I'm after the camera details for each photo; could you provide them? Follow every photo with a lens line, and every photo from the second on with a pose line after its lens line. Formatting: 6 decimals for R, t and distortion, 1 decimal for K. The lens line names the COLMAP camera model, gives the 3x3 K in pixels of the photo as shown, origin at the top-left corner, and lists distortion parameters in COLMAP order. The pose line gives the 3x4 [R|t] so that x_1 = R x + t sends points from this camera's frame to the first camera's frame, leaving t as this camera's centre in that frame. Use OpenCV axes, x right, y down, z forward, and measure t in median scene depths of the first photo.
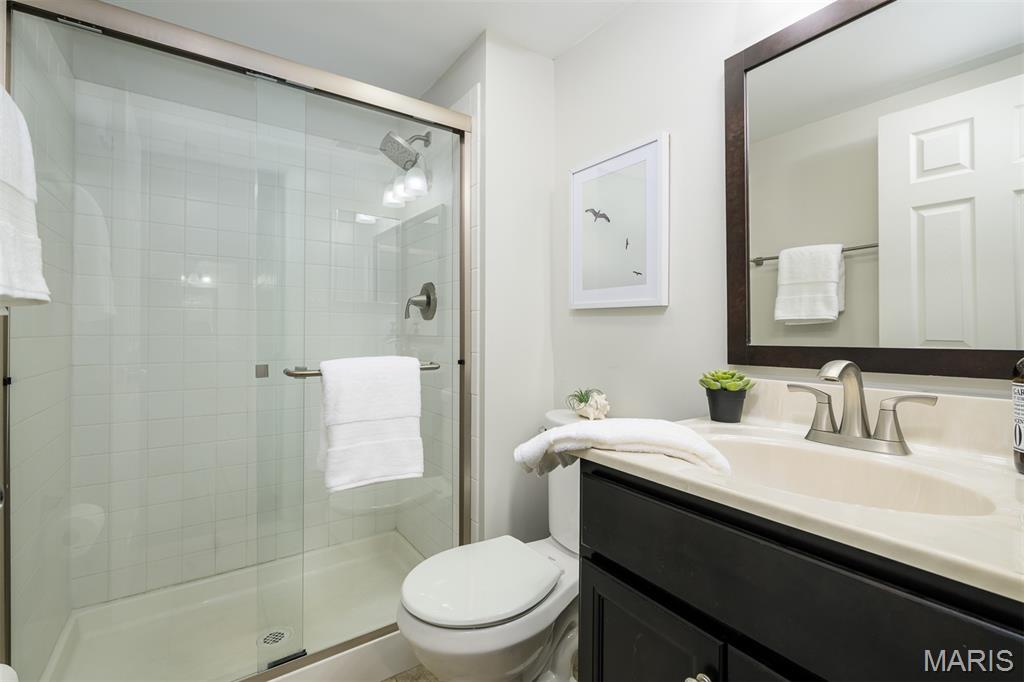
lens RADIAL K [[425.8, 0, 513.6], [0, 425.8, 337.1], [0, 0, 1]] dist [0.004351, 0.000302]
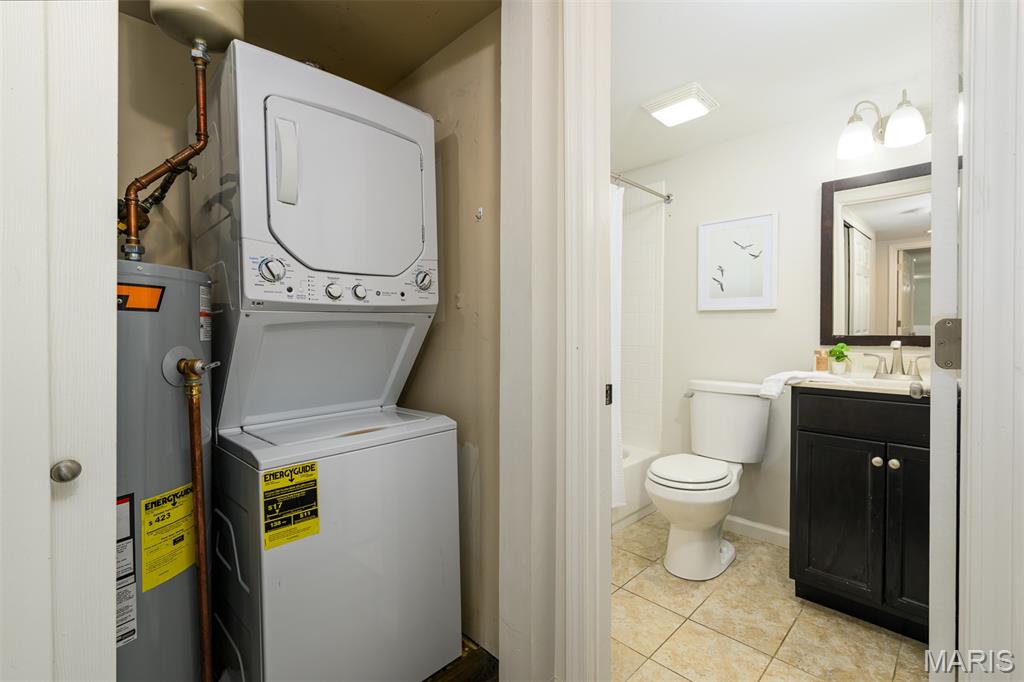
lens RADIAL K [[456.0, 0, 511.6], [0, 456.0, 335.9], [0, 0, 1]] dist [0.000076, 0.000032]
pose [[0.977988, 0.001149, 0.208656, -1.671845], [-0.005584, 0.999771, 0.020669, -0.011315], [-0.208585, -0.021379, 0.977771, -0.911156]]
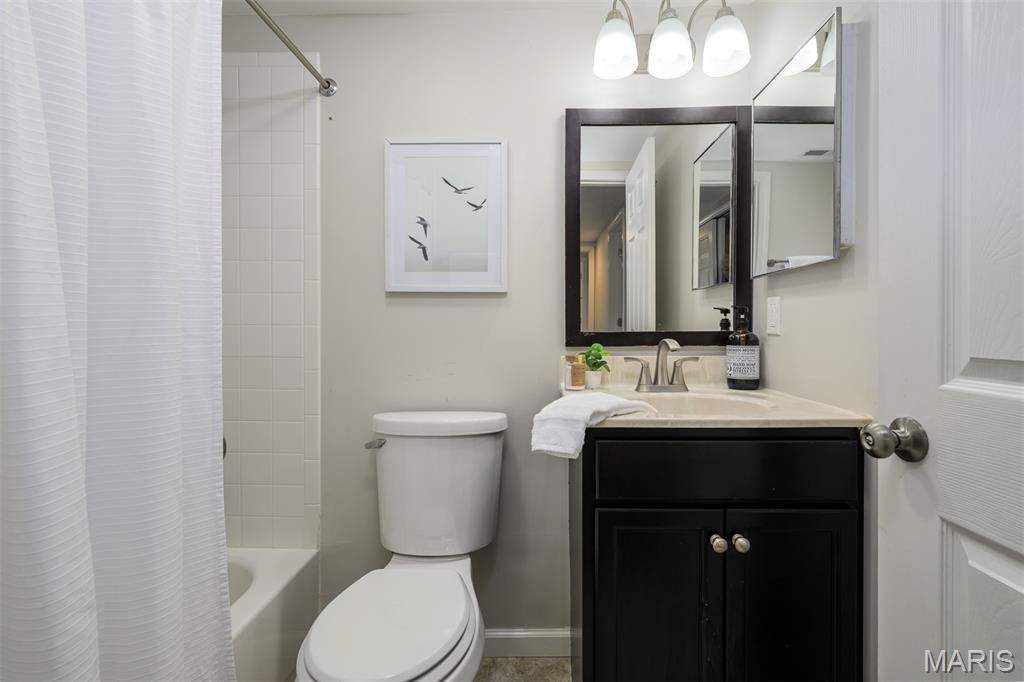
lens RADIAL K [[456.0, 0, 535.2], [0, 456.0, 335.1], [0, 0, 1]] dist [0.000076, 0.000032]
pose [[0.539500, -0.008680, 0.841941, -0.938977], [-0.006168, 0.999879, 0.014261, 0.015204], [-0.841963, -0.012887, 0.539382, 0.461380]]
